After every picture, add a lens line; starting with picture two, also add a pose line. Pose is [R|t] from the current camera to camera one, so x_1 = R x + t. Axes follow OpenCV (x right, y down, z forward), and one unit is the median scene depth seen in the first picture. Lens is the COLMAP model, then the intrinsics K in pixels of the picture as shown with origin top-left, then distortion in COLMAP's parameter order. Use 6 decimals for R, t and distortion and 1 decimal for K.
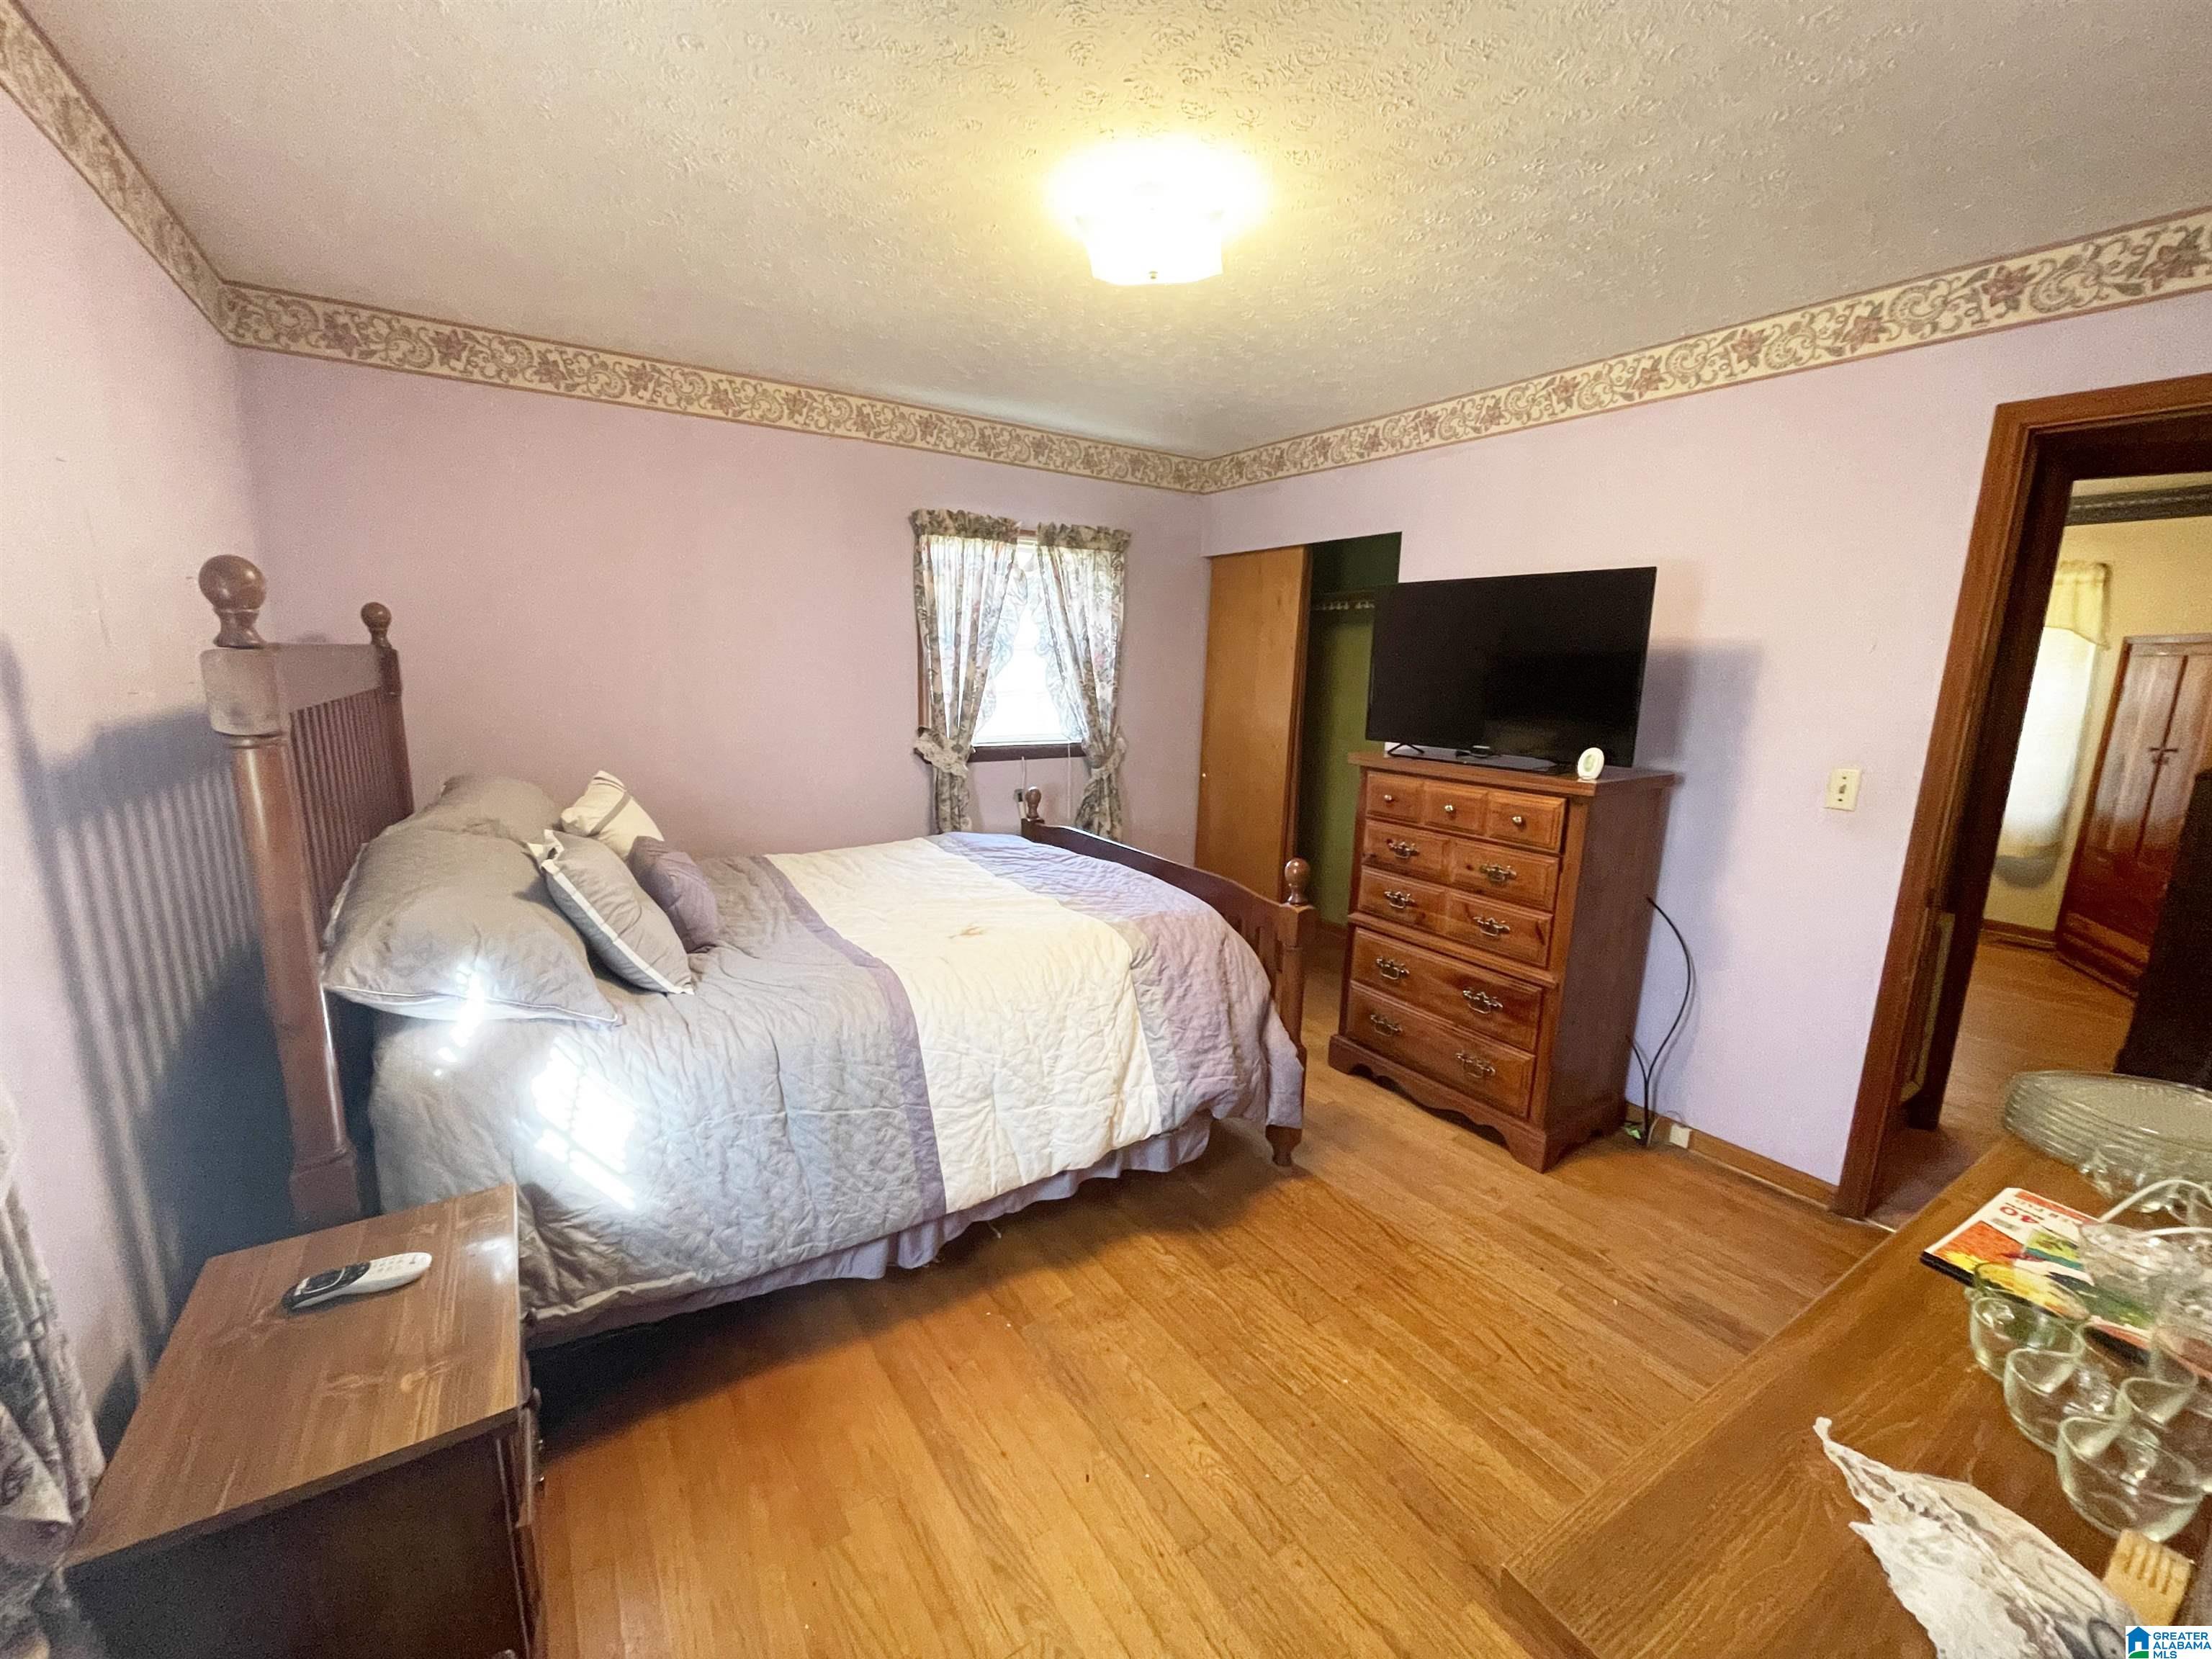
lens RADIAL K [[886.9, 0, 1103.9], [0, 886.9, 832.3], [0, 0, 1]] dist [-0.009747, 0.000258]
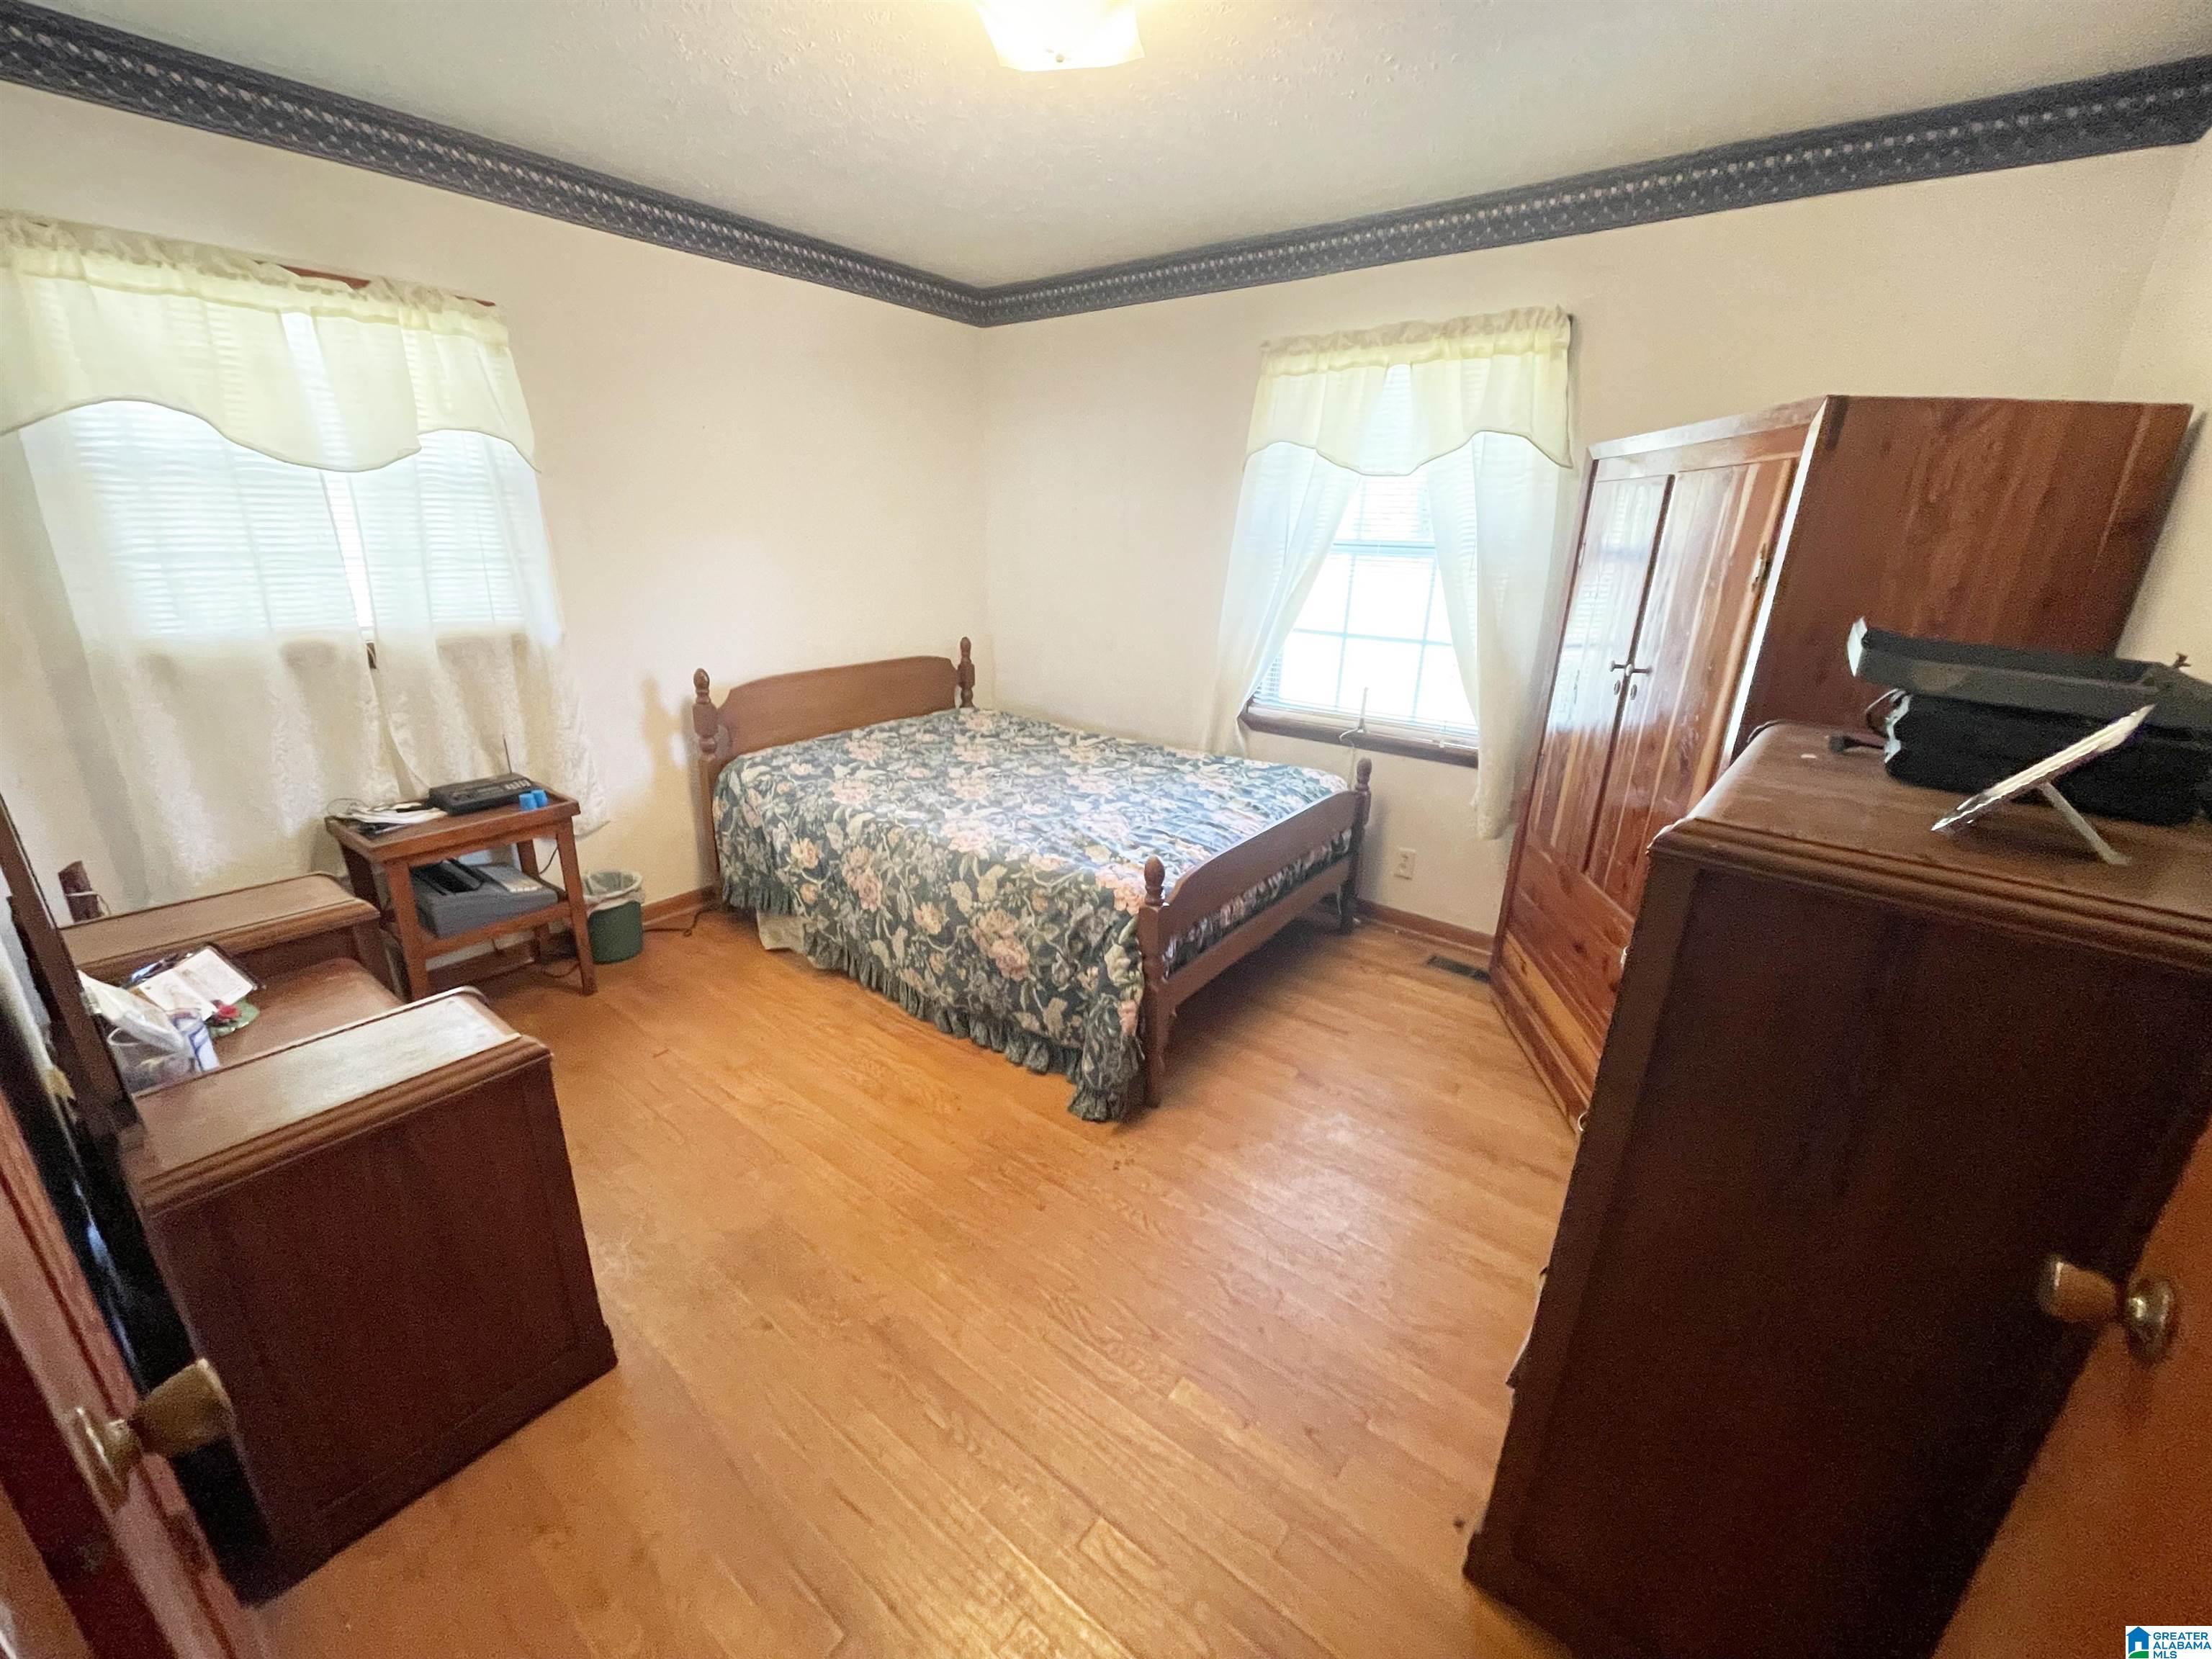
lens RADIAL K [[886.9, 0, 1107.2], [0, 886.9, 825.5], [0, 0, 1]] dist [-0.009747, 0.000258]
pose [[0.947761, -0.104555, 0.301359, 0.749196], [0.059703, 0.986204, 0.154396, -0.101657], [-0.313345, -0.128339, 0.940927, 0.592289]]
